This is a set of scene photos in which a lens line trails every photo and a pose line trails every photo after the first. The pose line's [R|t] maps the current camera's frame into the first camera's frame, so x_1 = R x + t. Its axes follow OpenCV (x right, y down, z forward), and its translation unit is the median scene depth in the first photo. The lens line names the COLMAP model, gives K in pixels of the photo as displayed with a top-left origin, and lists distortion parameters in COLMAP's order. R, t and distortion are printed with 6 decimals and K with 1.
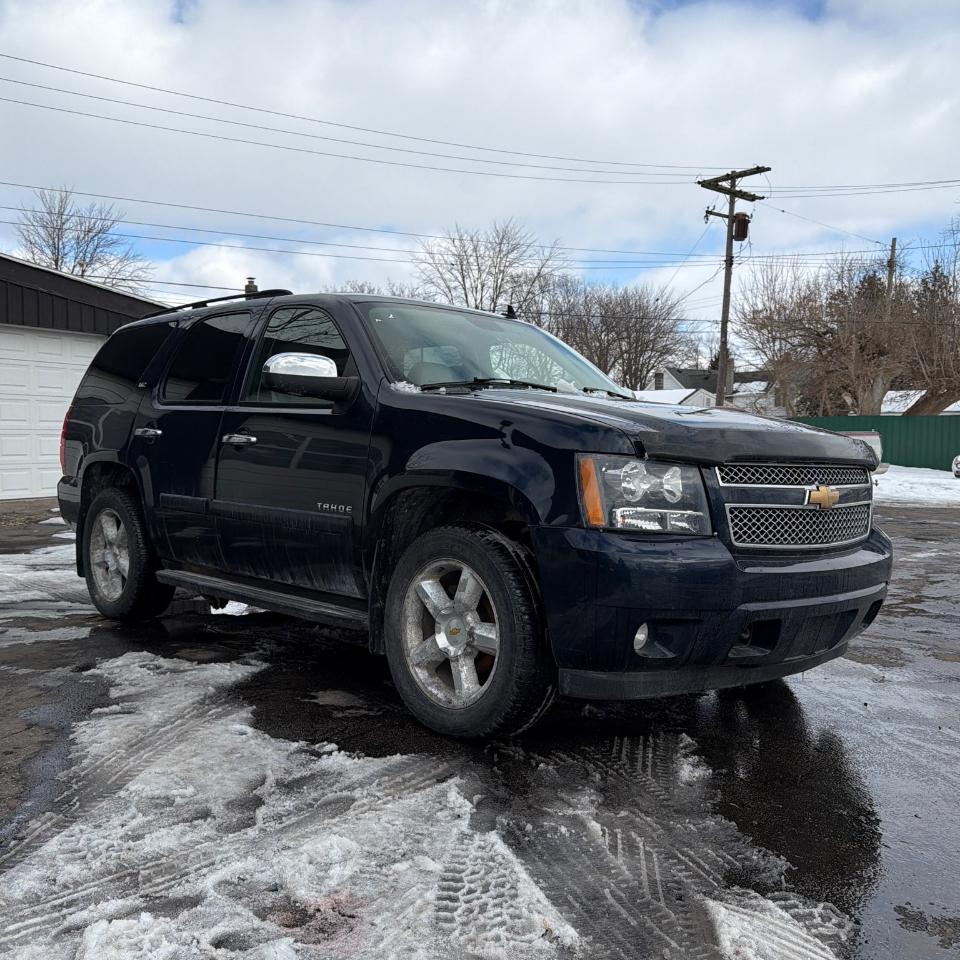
lens RADIAL K [[984.1, 0, 480.0], [0, 984.1, 480.0], [0, 0, 1]] dist [0.192098, -0.391609]
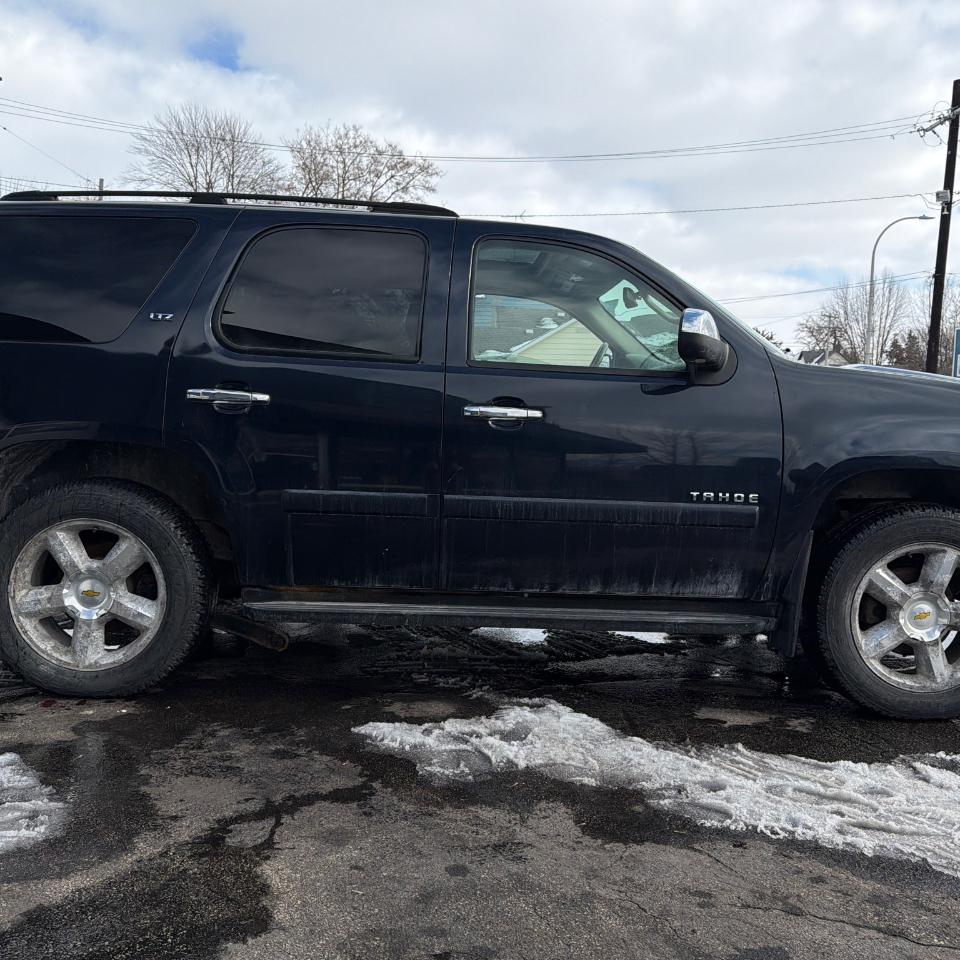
lens RADIAL K [[984.1, 0, 480.0], [0, 984.1, 480.0], [0, 0, 1]] dist [0.192098, -0.391609]
pose [[0.667145, -0.055997, 0.742820, -0.110136], [0.012215, 0.997859, 0.064253, -0.005203], [-0.744828, -0.033792, 0.666401, 0.070361]]
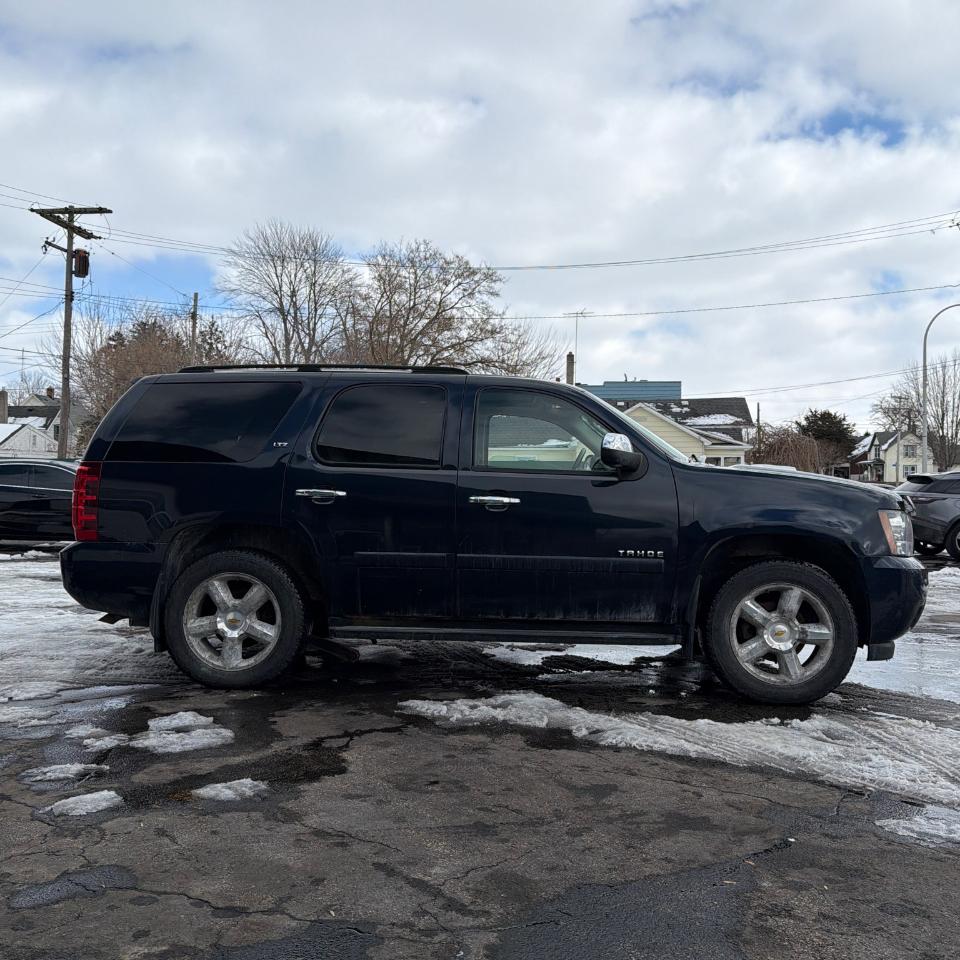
lens RADIAL K [[984.1, 0, 480.0], [0, 984.1, 480.0], [0, 0, 1]] dist [0.192098, -0.391609]
pose [[0.720727, -0.003547, 0.693210, -0.143122], [0.028287, 0.999304, -0.024298, -0.005036], [-0.692642, 0.037121, 0.720326, 0.025150]]
